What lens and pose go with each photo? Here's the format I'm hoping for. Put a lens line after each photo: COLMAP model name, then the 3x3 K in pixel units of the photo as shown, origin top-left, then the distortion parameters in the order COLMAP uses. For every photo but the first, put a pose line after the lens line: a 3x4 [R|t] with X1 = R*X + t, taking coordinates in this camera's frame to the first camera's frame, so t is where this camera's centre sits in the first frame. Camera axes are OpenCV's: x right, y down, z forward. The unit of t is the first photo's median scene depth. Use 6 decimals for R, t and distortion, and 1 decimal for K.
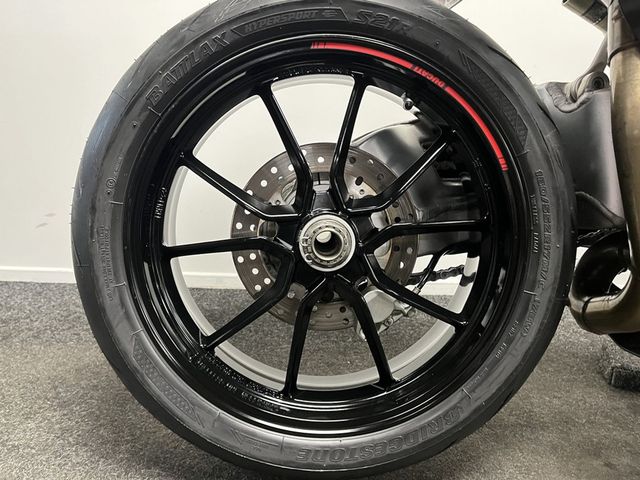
lens RADIAL K [[485.2, 0, 318.7], [0, 485.2, 239.5], [0, 0, 1]] dist [0.037471, -0.002379]
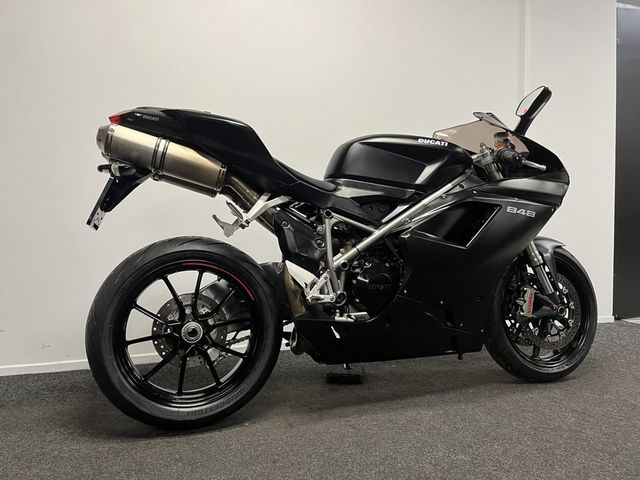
lens RADIAL K [[485.2, 0, 317.7], [0, 485.2, 237.1], [0, 0, 1]] dist [0.037471, -0.002379]
pose [[0.953831, -0.051519, 0.295892, -0.084177], [0.099070, 0.984008, -0.148029, -0.040308], [-0.283534, 0.170509, 0.943682, -1.722661]]
